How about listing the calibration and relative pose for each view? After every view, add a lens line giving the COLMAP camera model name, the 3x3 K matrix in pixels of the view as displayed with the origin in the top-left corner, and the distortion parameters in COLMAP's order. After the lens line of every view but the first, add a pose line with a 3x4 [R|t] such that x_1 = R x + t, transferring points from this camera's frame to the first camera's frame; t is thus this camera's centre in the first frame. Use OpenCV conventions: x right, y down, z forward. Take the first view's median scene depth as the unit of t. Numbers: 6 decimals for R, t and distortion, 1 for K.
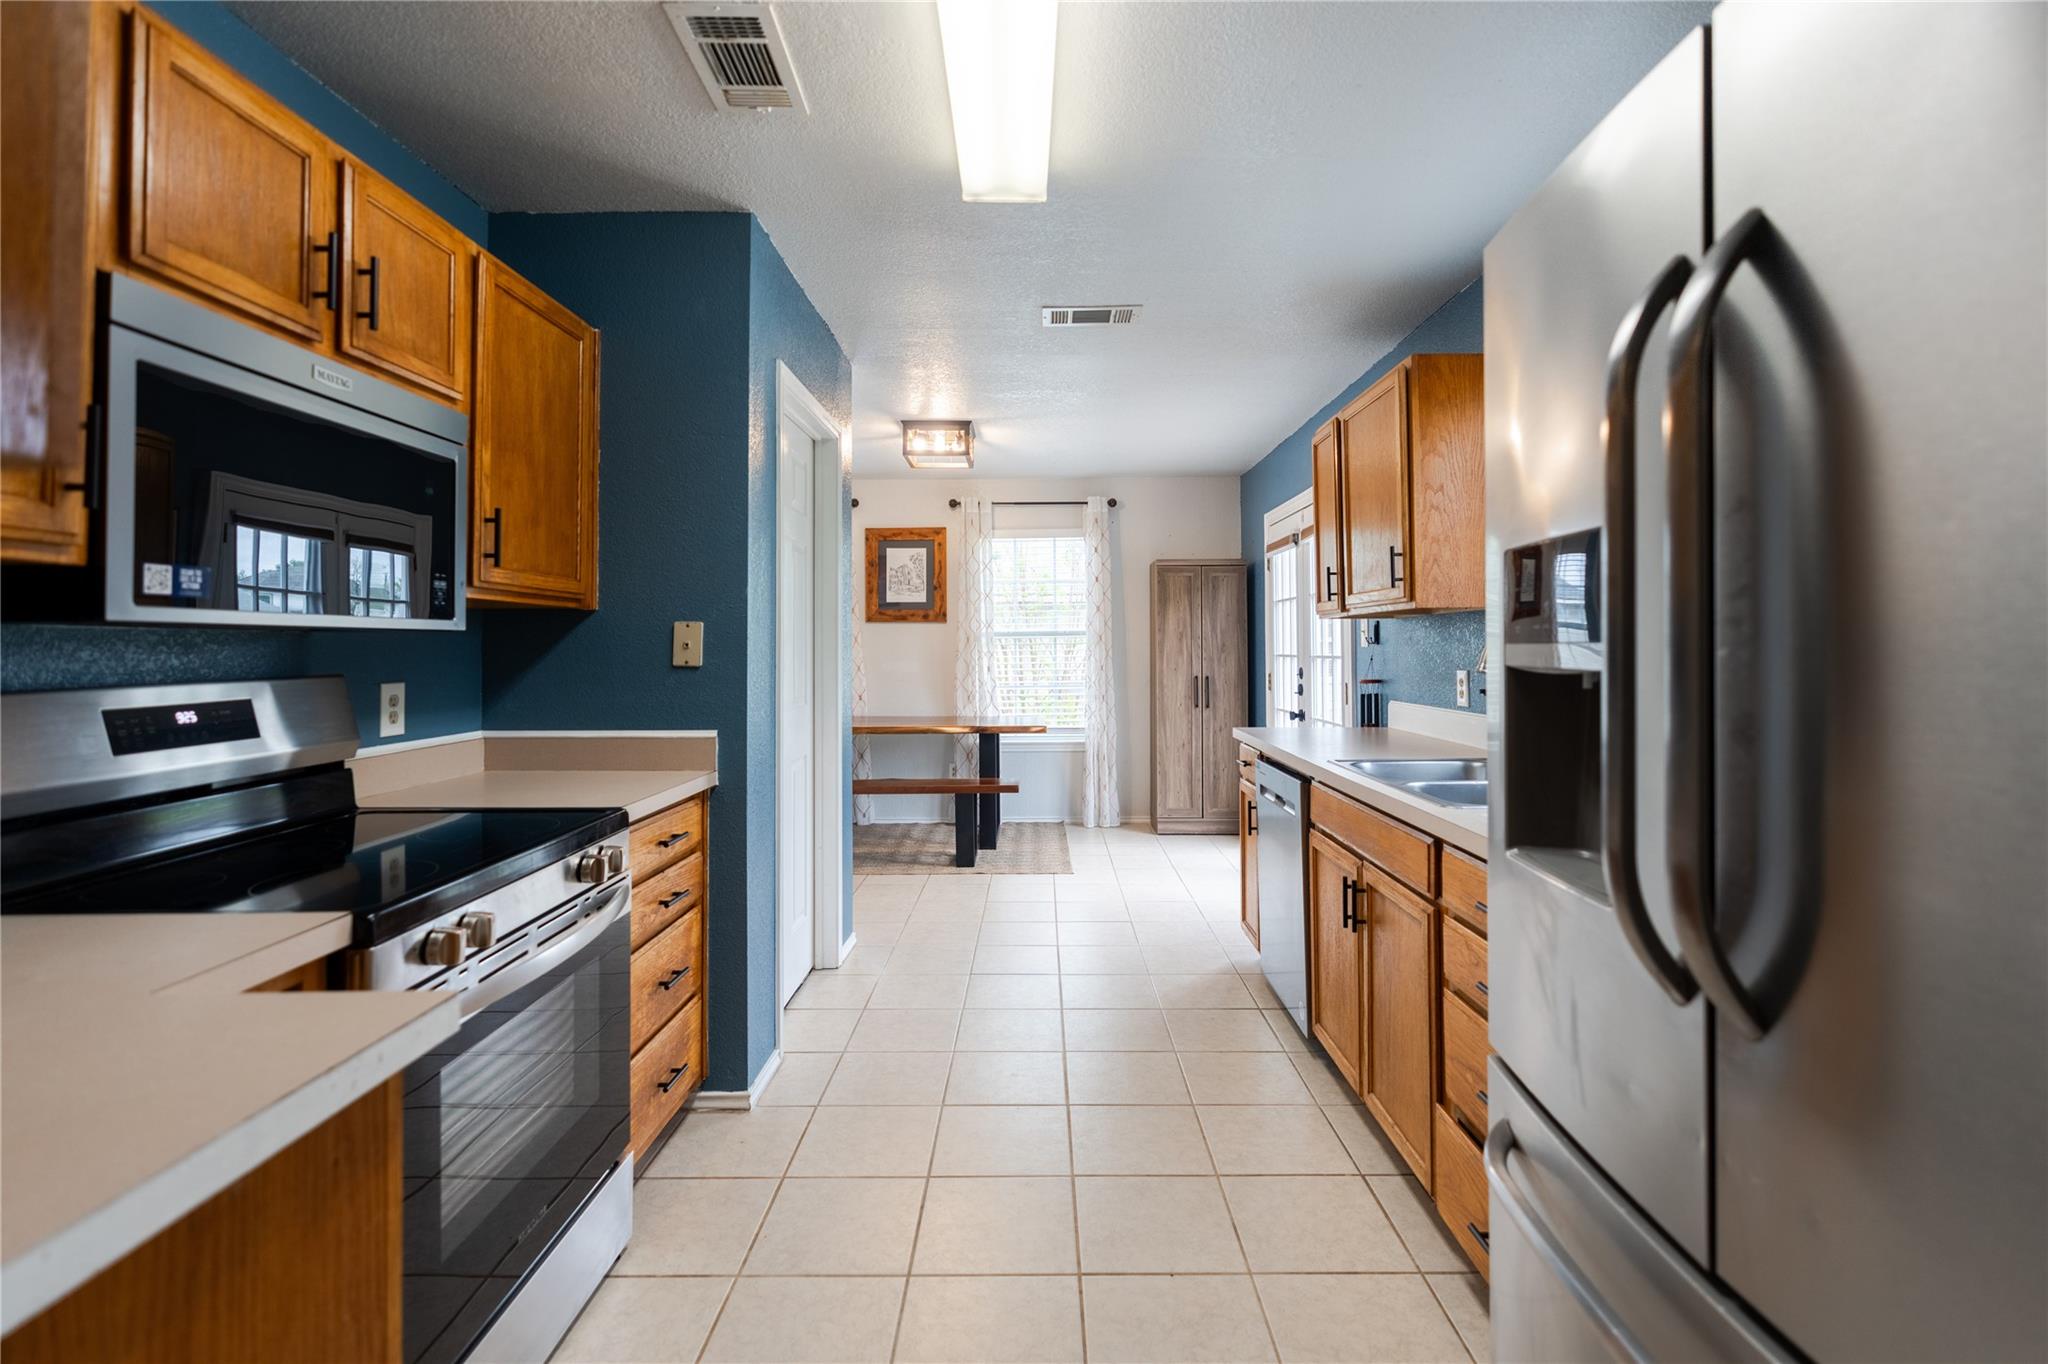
lens RADIAL K [[938.3, 0, 1026.4], [0, 938.3, 636.2], [0, 0, 1]] dist [-0.000328, 0.000062]
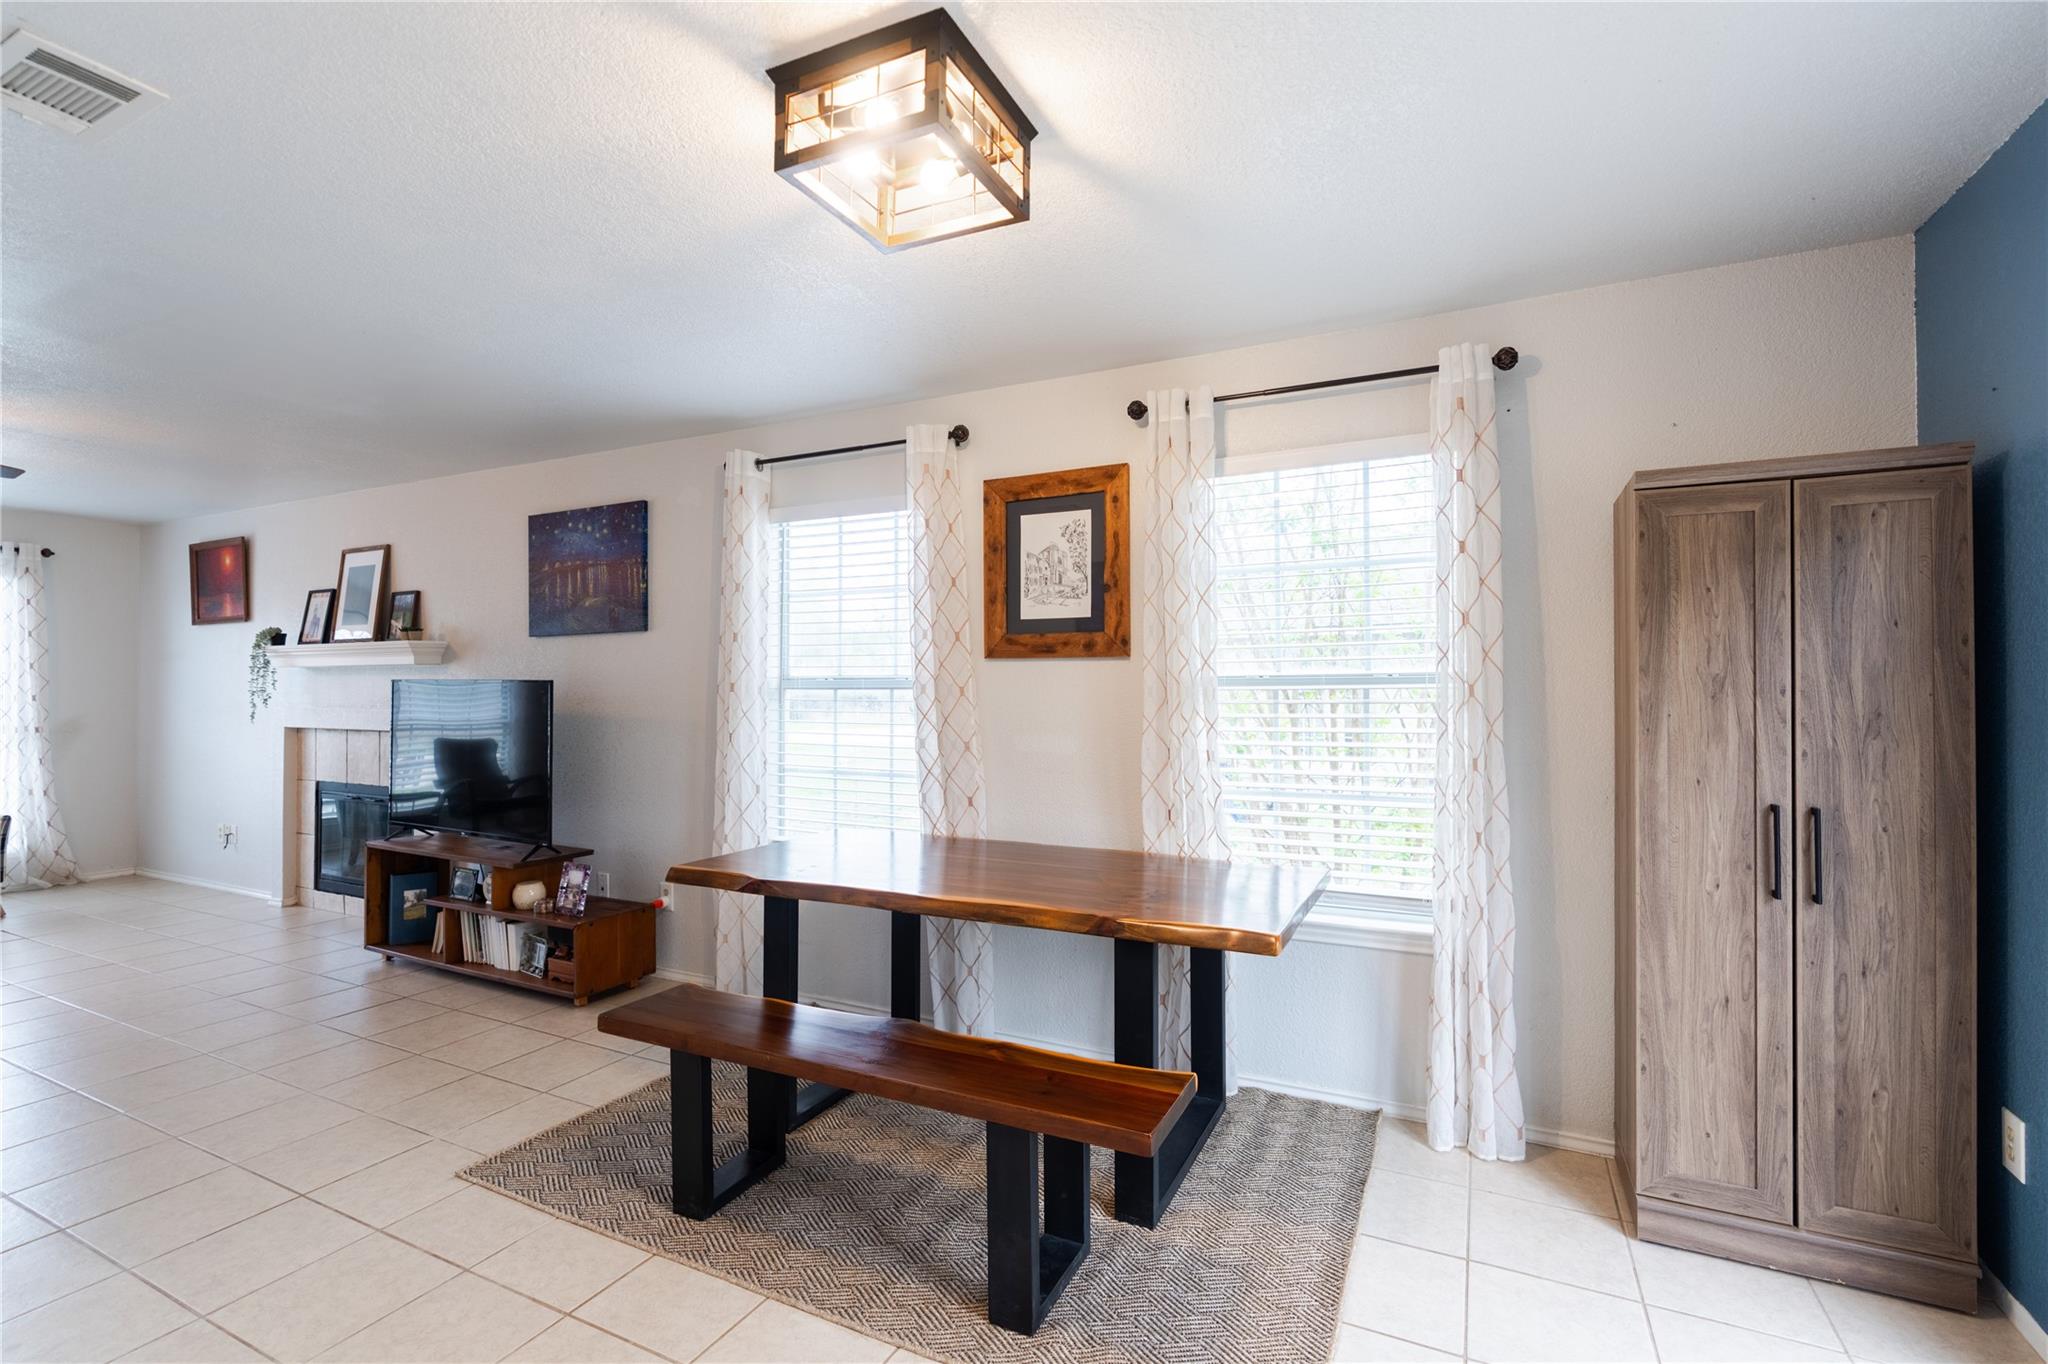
lens RADIAL K [[912.3, 0, 1034.1], [0, 912.3, 683.0], [0, 0, 1]] dist [-0.006994, 0.000446]
pose [[0.905569, -0.000689, -0.424199, 0.072931], [0.003392, 0.999978, 0.005618, -0.003986], [0.424186, -0.006527, 0.905552, 0.548347]]
